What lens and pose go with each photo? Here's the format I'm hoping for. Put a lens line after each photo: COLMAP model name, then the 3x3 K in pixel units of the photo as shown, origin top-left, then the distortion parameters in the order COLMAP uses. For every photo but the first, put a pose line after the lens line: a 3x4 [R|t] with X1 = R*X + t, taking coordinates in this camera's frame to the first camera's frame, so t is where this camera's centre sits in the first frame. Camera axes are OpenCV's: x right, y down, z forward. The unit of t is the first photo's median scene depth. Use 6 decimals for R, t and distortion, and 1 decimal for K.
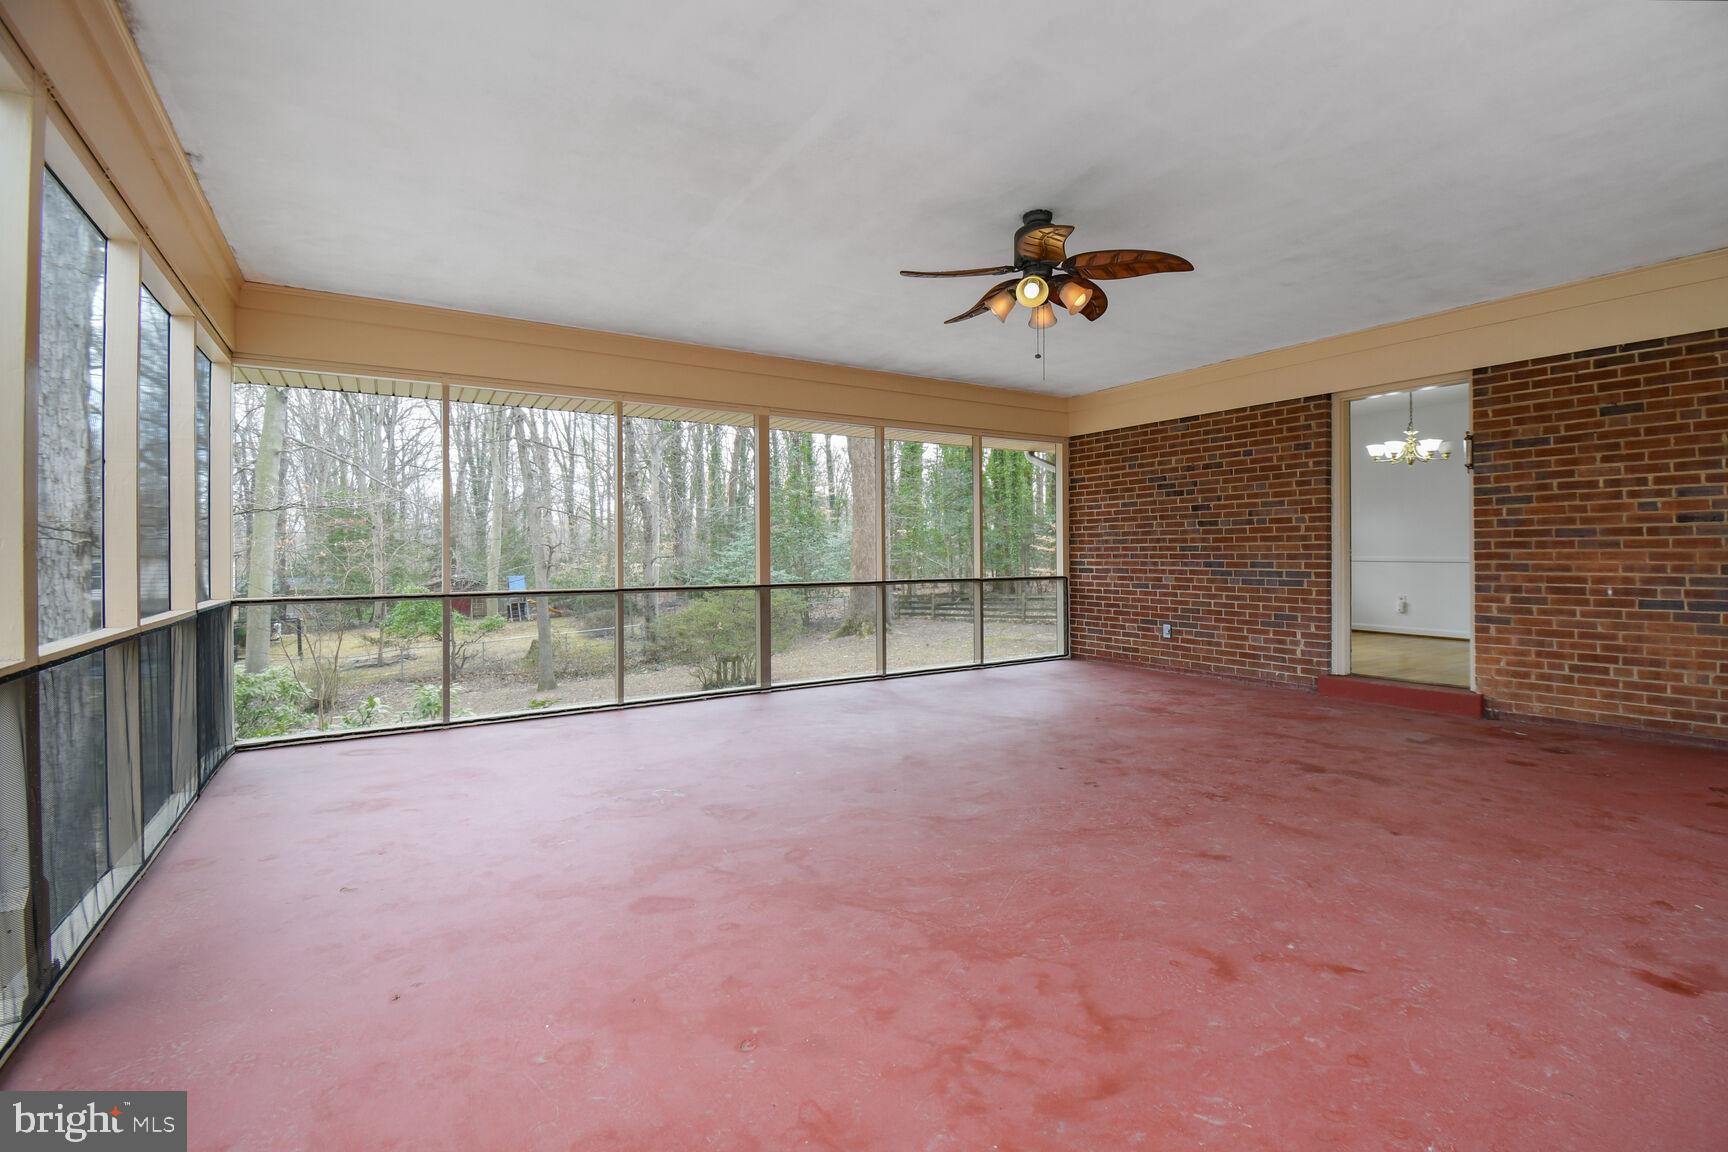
lens RADIAL K [[768.9, 0, 882.7], [0, 768.9, 566.1], [0, 0, 1]] dist [0.035096, -0.018353]
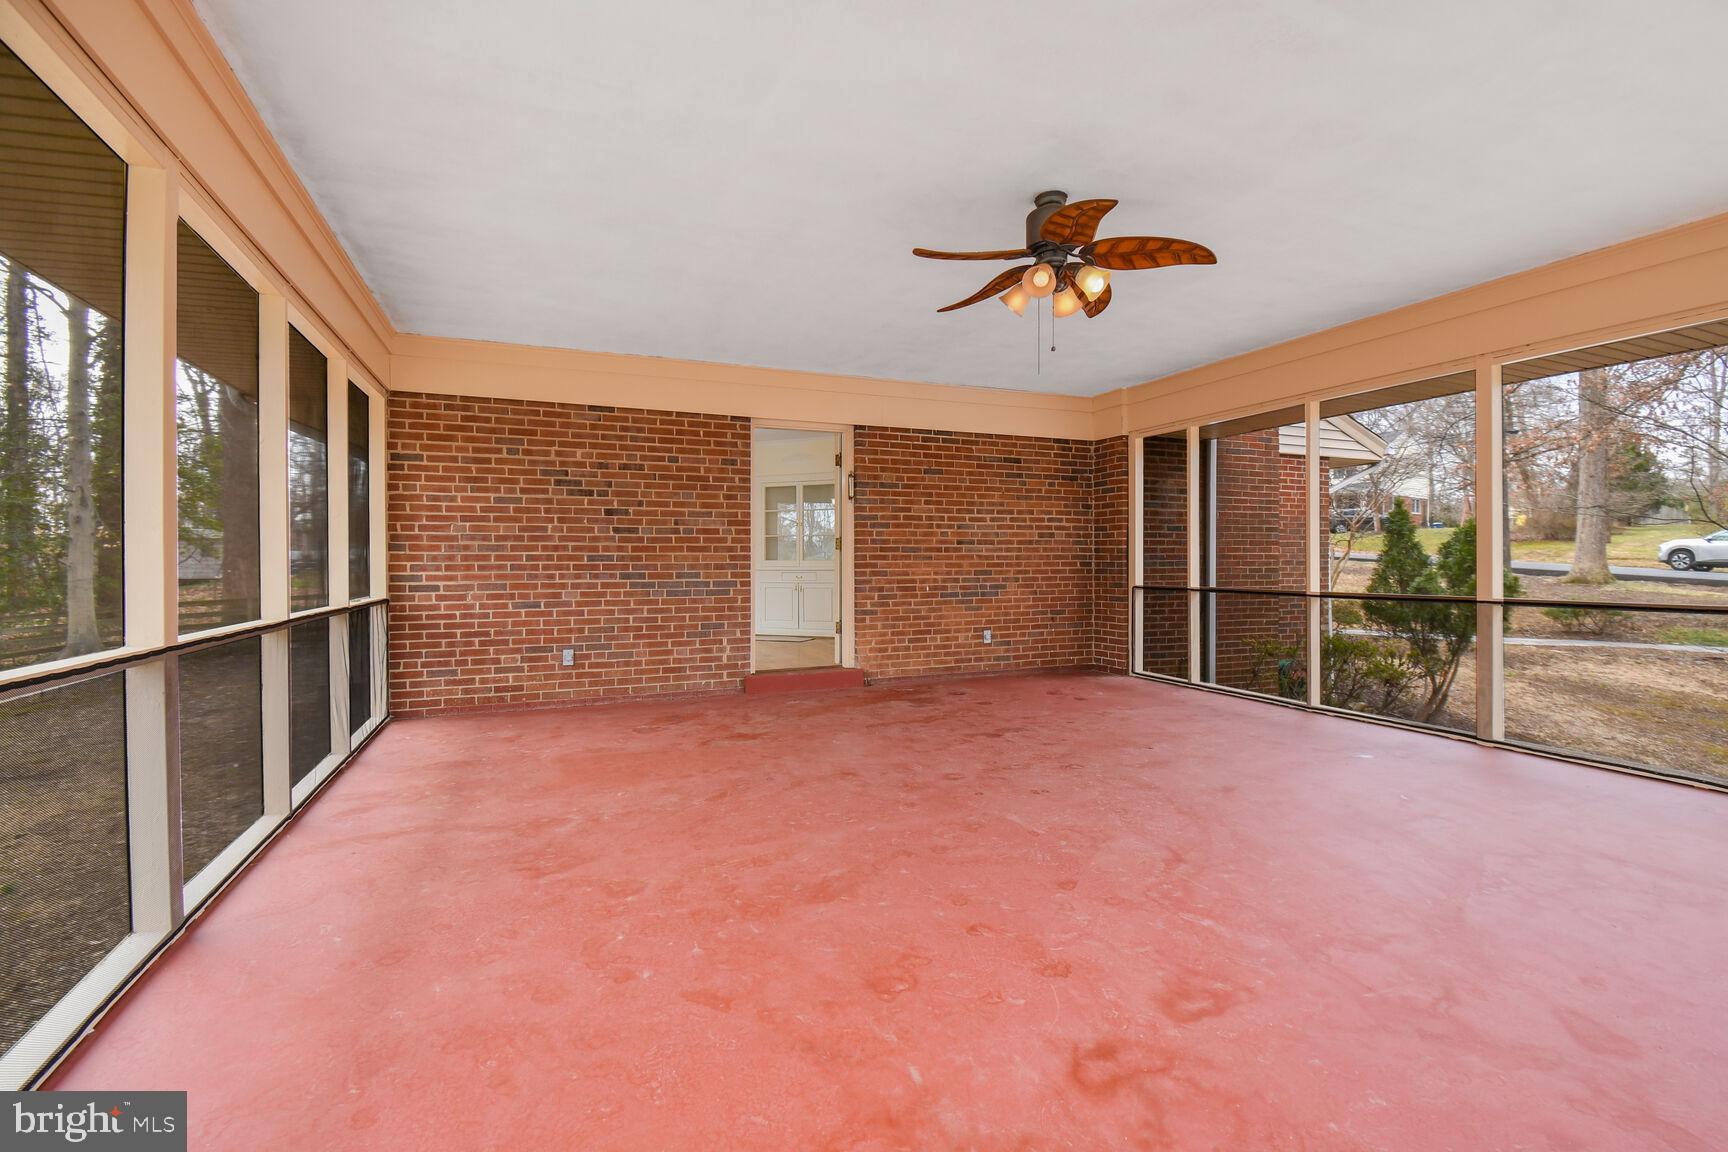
lens RADIAL K [[768.9, 0, 882.7], [0, 768.9, 566.1], [0, 0, 1]] dist [0.035096, -0.018353]
pose [[0.208458, 0.000812, 0.978031, -0.427725], [0.019269, 0.999802, -0.004937, -0.003737], [-0.977842, 0.019875, 0.208401, 0.568016]]
